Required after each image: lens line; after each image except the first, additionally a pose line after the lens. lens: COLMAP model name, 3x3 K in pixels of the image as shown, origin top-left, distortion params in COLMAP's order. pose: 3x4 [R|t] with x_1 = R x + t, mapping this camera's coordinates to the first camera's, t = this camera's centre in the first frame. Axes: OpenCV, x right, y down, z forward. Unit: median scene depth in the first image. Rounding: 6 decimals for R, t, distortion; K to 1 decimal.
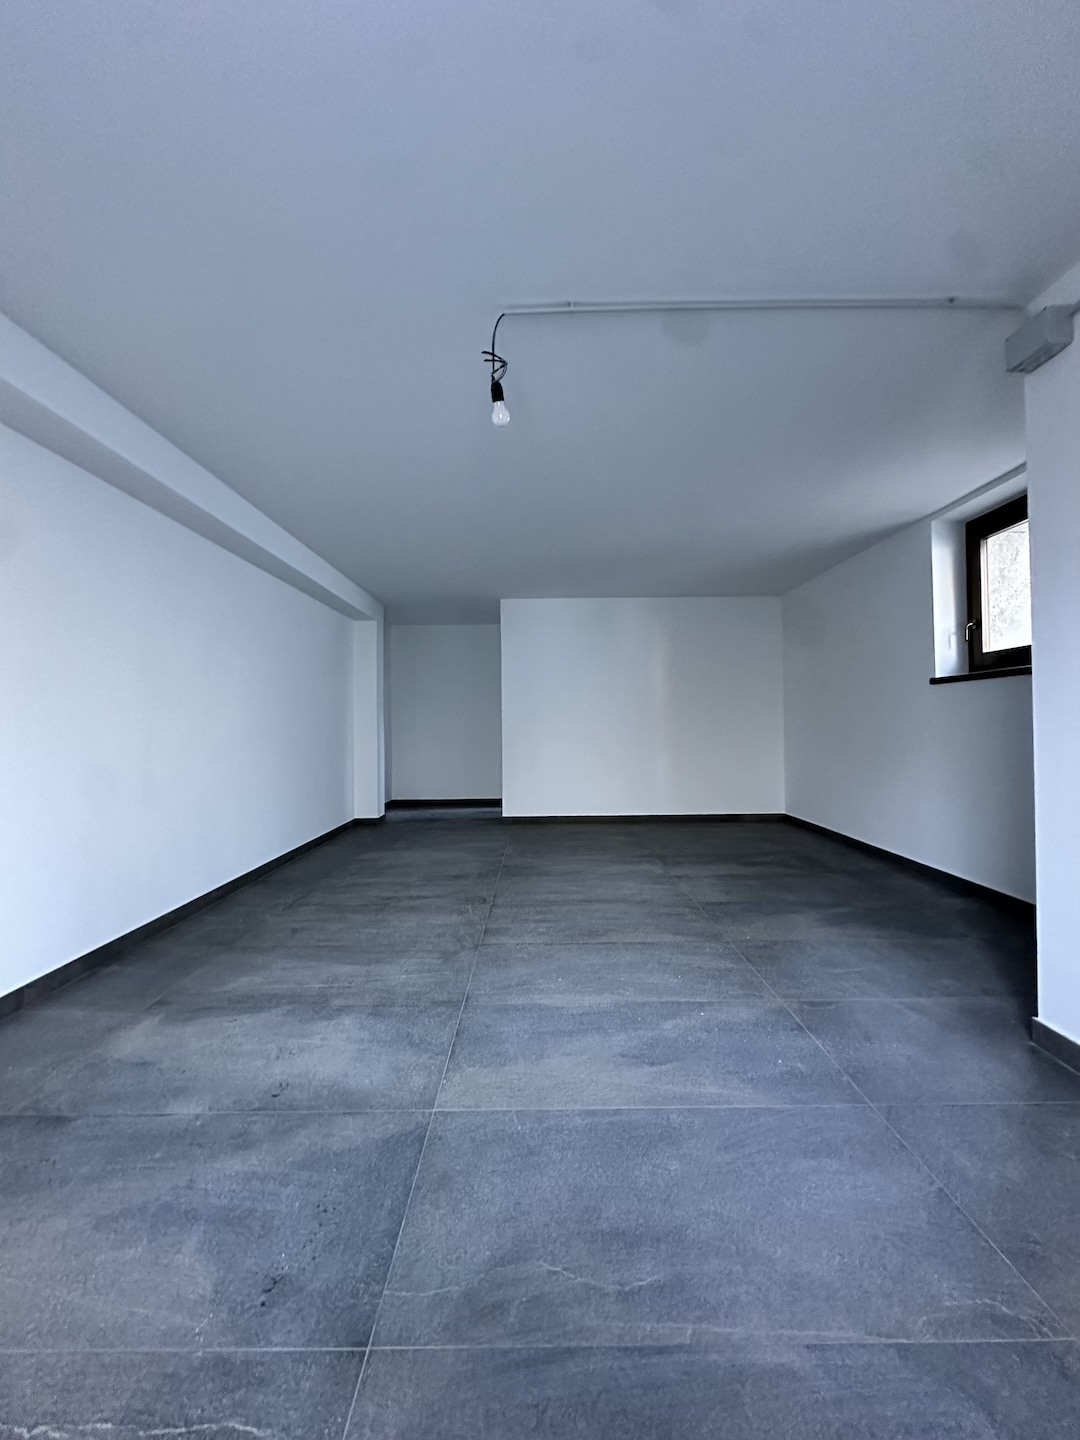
lens RADIAL K [[571.9, 0, 539.3], [0, 571.9, 722.0], [0, 0, 1]] dist [0.007486, -0.000216]
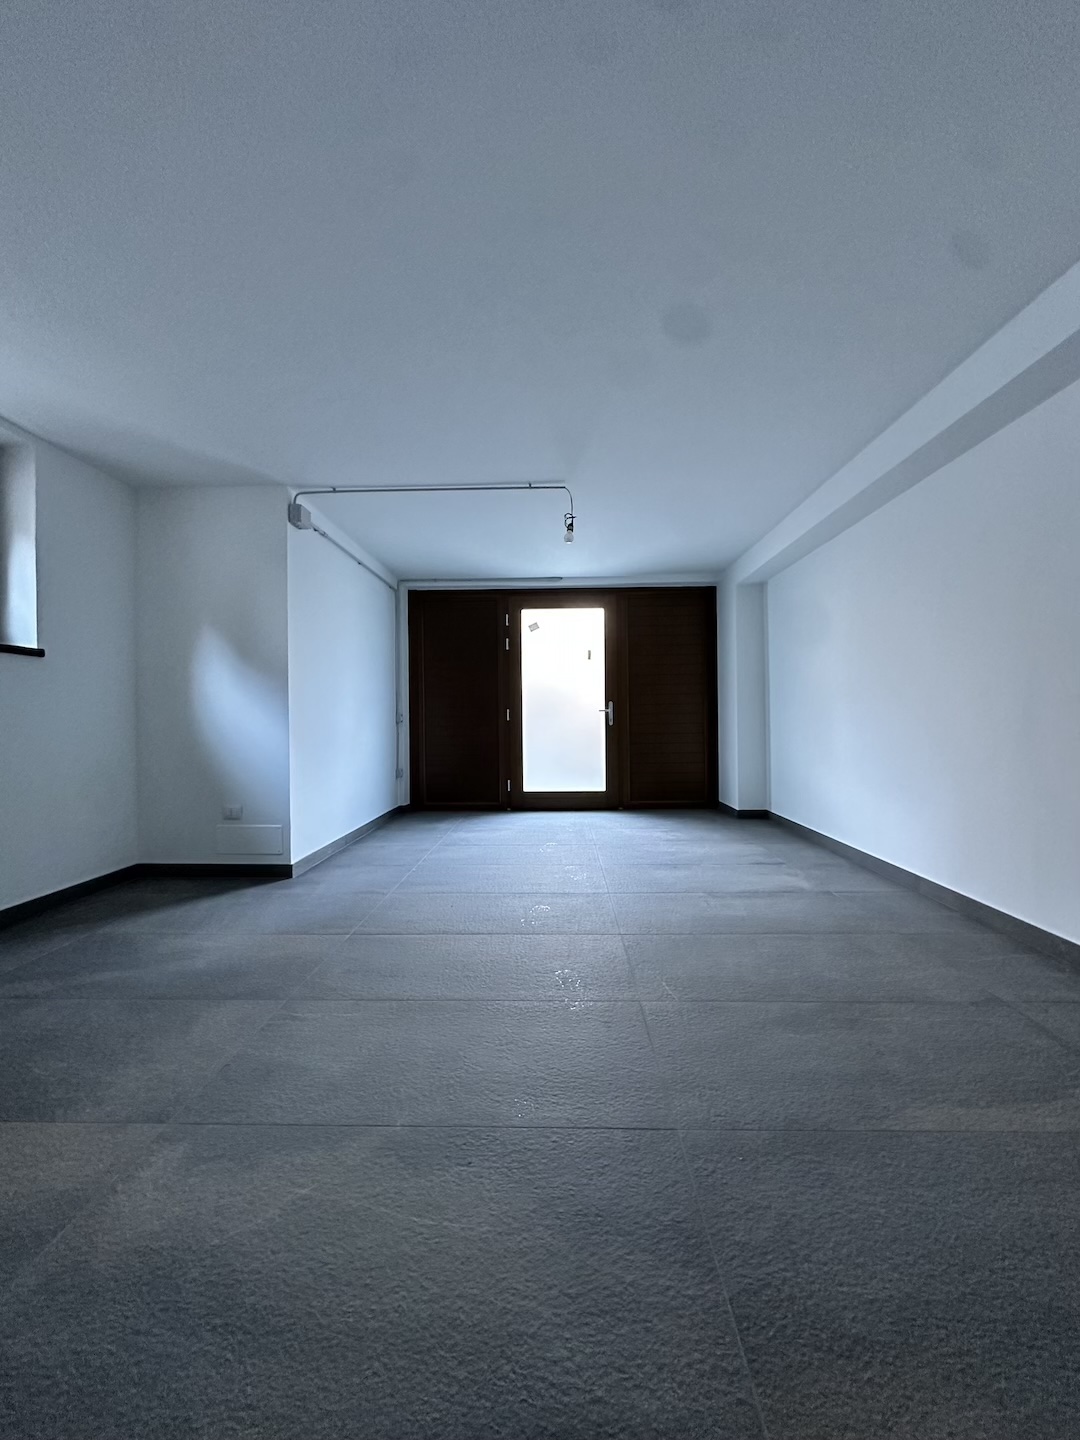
lens RADIAL K [[571.9, 0, 541.0], [0, 571.9, 718.2], [0, 0, 1]] dist [0.007486, -0.000216]
pose [[-0.999337, 0.024031, 0.027342, -0.011028], [0.023935, 0.999706, -0.003824, 0.043725], [-0.027426, -0.003167, -0.999619, 1.896707]]
